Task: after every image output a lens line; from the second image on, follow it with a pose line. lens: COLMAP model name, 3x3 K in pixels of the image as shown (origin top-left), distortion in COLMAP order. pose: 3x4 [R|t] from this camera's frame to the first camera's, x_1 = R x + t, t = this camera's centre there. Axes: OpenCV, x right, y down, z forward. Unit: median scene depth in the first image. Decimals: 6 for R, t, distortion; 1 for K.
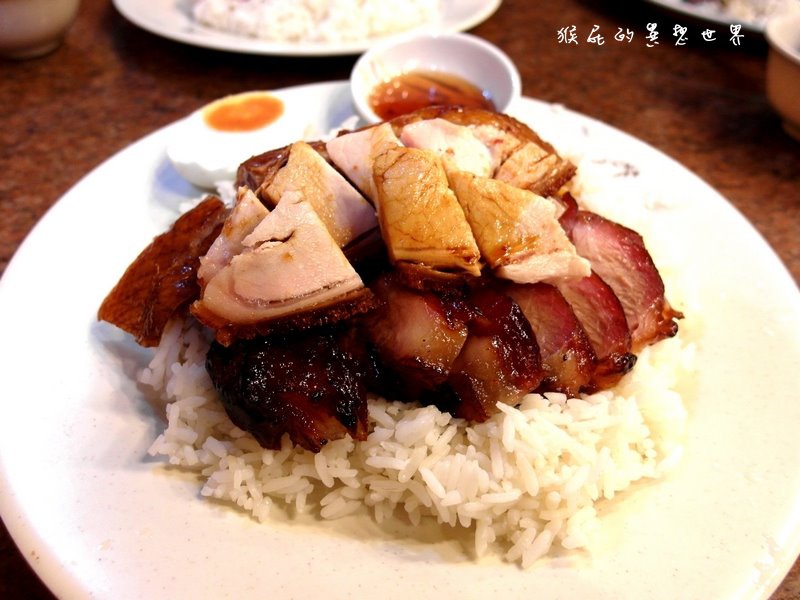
lens RADIAL K [[554.2, 0, 400.0], [0, 554.2, 300.0], [0, 0, 1]] dist [-0.033946, -0.000613]
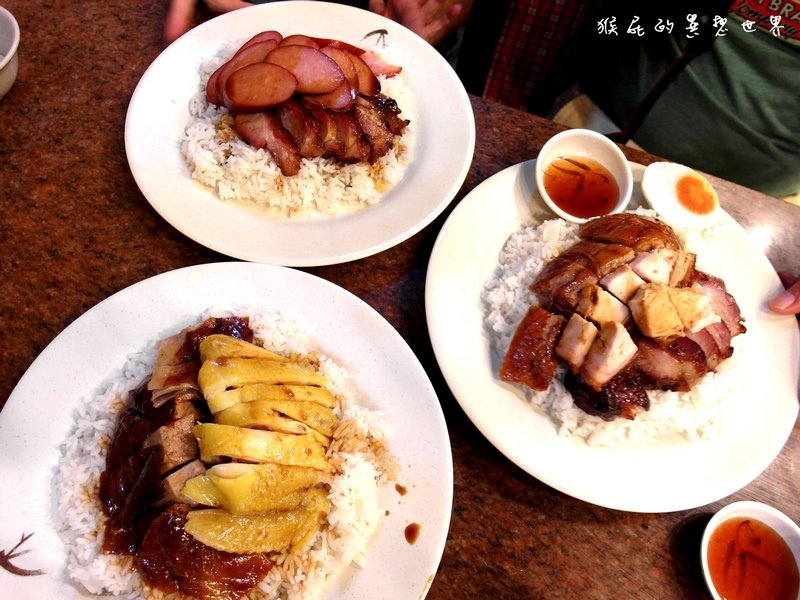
lens RADIAL K [[554.2, 0, 400.0], [0, 554.2, 300.0], [0, 0, 1]] dist [-0.033946, -0.000613]
pose [[0.968577, -0.210952, 0.131748, -1.323836], [0.161300, 0.936001, 0.312866, -1.129945], [-0.189316, -0.281784, 0.940615, -0.955578]]
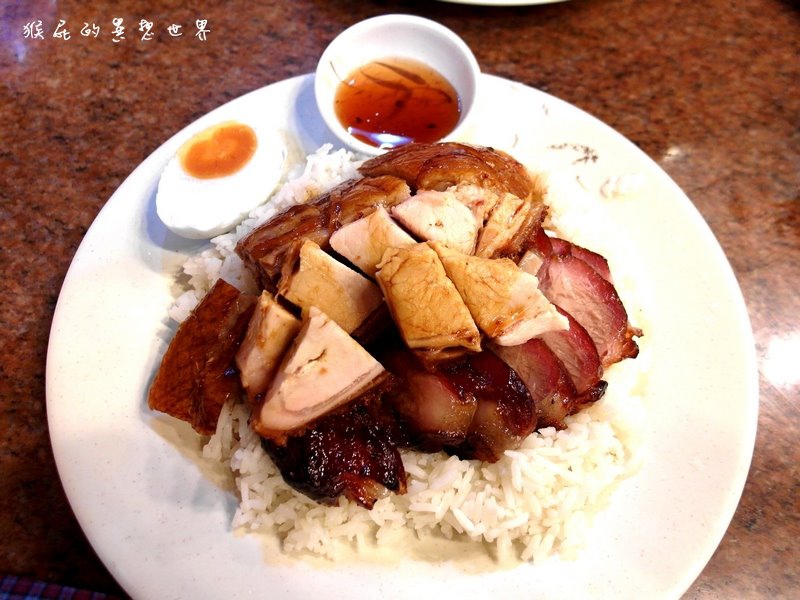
lens RADIAL K [[554.2, 0, 400.0], [0, 554.2, 300.0], [0, 0, 1]] dist [-0.033946, -0.000613]
pose [[0.987937, -0.141857, 0.062098, -0.087751], [0.121566, 0.958885, 0.256441, -0.476670], [-0.095923, -0.245798, 0.964563, -0.113881]]
